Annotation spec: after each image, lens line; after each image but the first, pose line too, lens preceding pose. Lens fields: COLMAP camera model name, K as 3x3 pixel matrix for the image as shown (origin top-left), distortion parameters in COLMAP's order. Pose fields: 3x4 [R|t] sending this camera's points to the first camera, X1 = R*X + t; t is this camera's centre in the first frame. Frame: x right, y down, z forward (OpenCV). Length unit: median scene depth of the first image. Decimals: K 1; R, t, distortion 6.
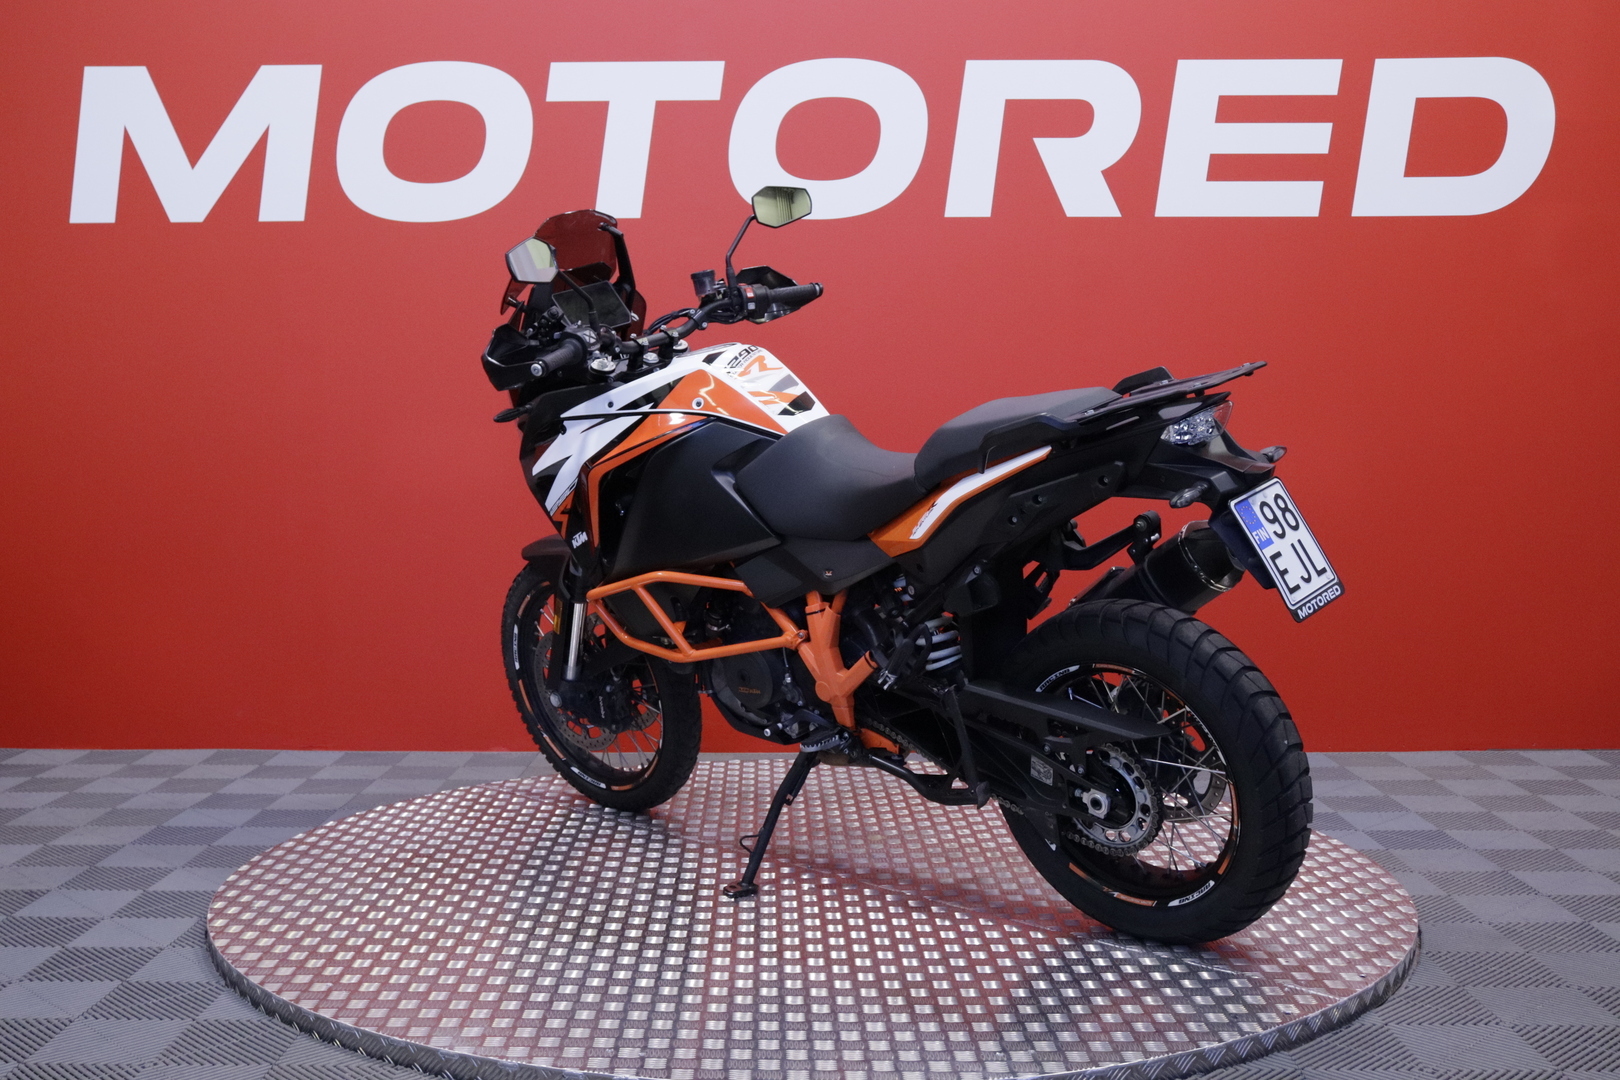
lens RADIAL K [[1722.6, 0, 804.2], [0, 1722.6, 541.3], [0, 0, 1]] dist [-0.009803, 0.000000]
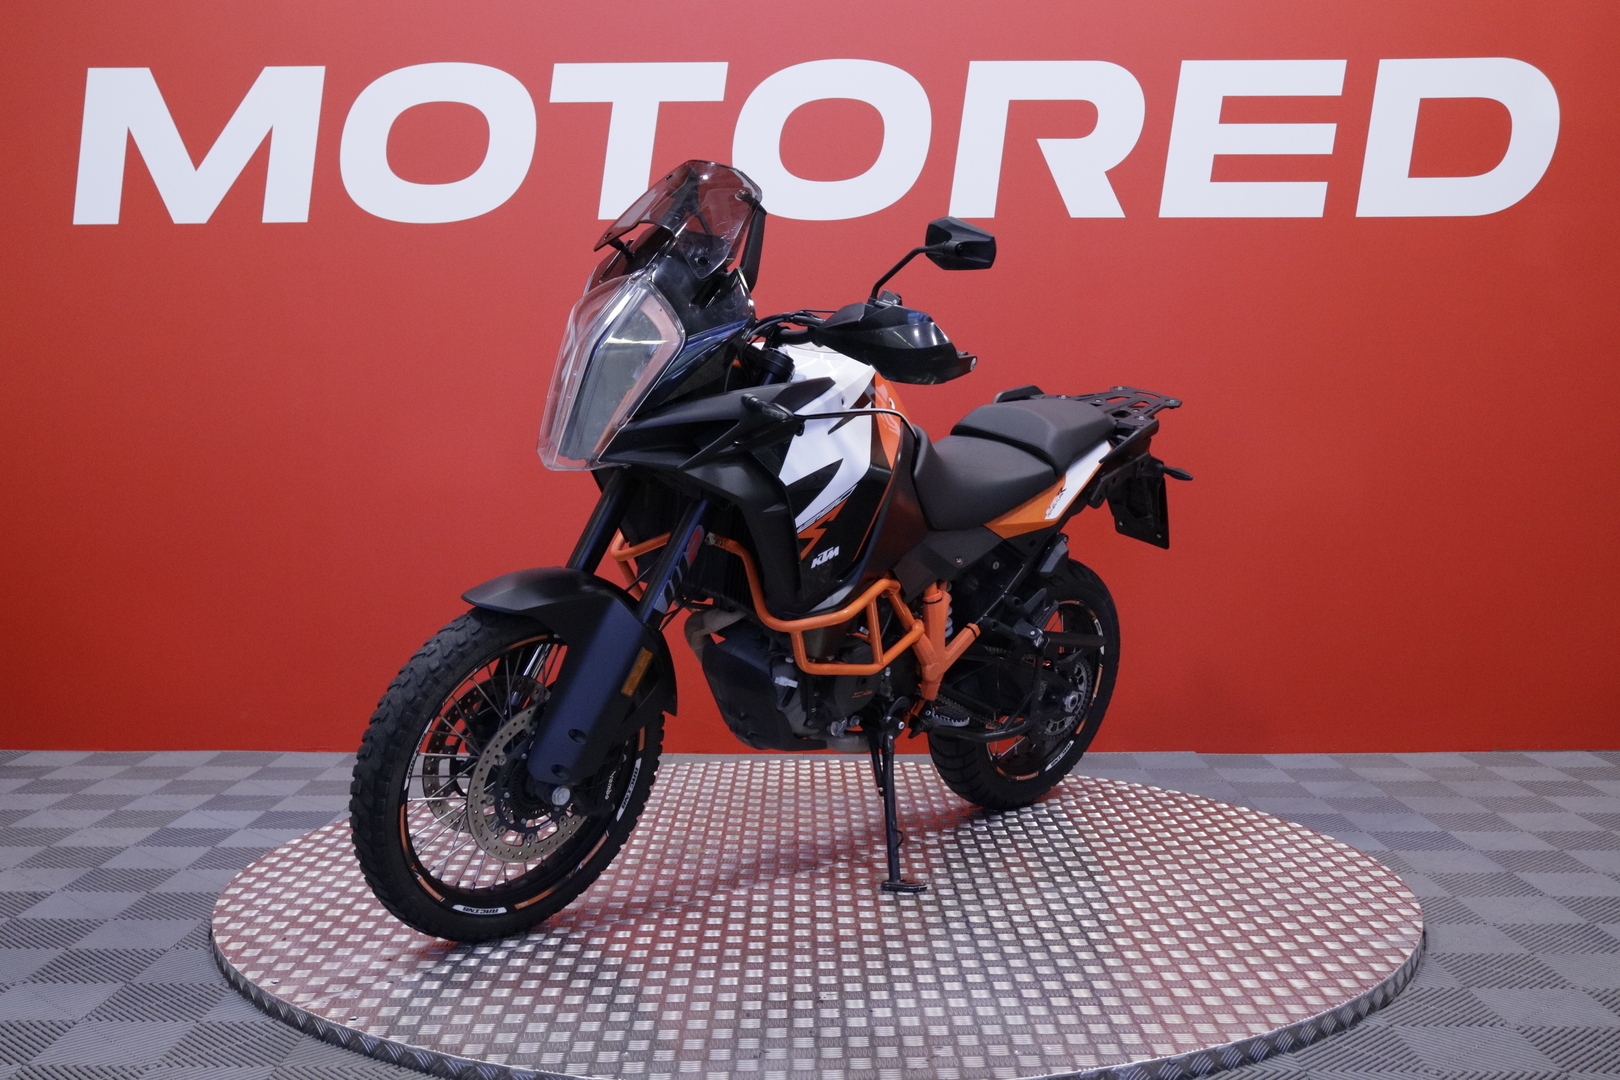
lens RADIAL K [[1722.6, 0, 811.9], [0, 1722.6, 544.5], [0, 0, 1]] dist [-0.009803, 0.000000]
pose [[-0.012569, -0.065924, 0.997746, -1.061315], [0.064571, 0.995688, 0.066601, -0.069509], [-0.997834, 0.065262, -0.008258, 1.079624]]
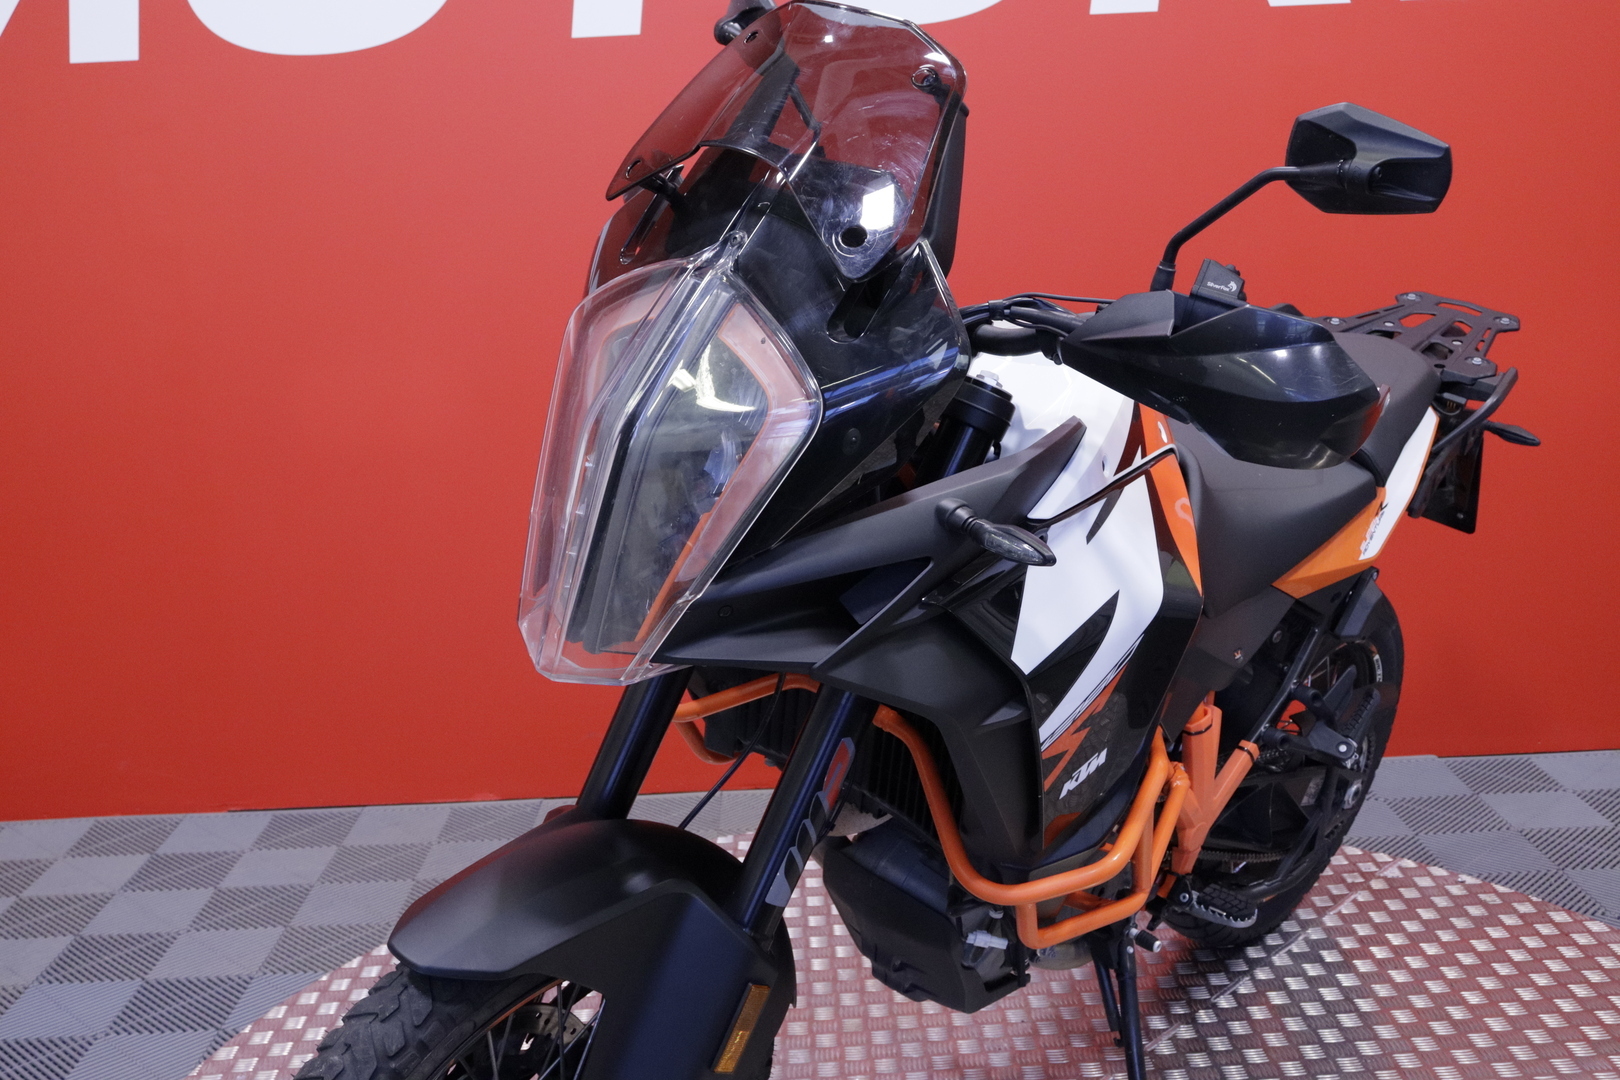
lens RADIAL K [[1722.6, 0, 809.3], [0, 1722.6, 535.4], [0, 0, 1]] dist [-0.009803, 0.000000]
pose [[-0.035922, -0.203574, 0.978400, -0.595288], [0.106123, 0.972719, 0.206288, -0.173267], [-0.993704, 0.111242, -0.013338, 1.140770]]
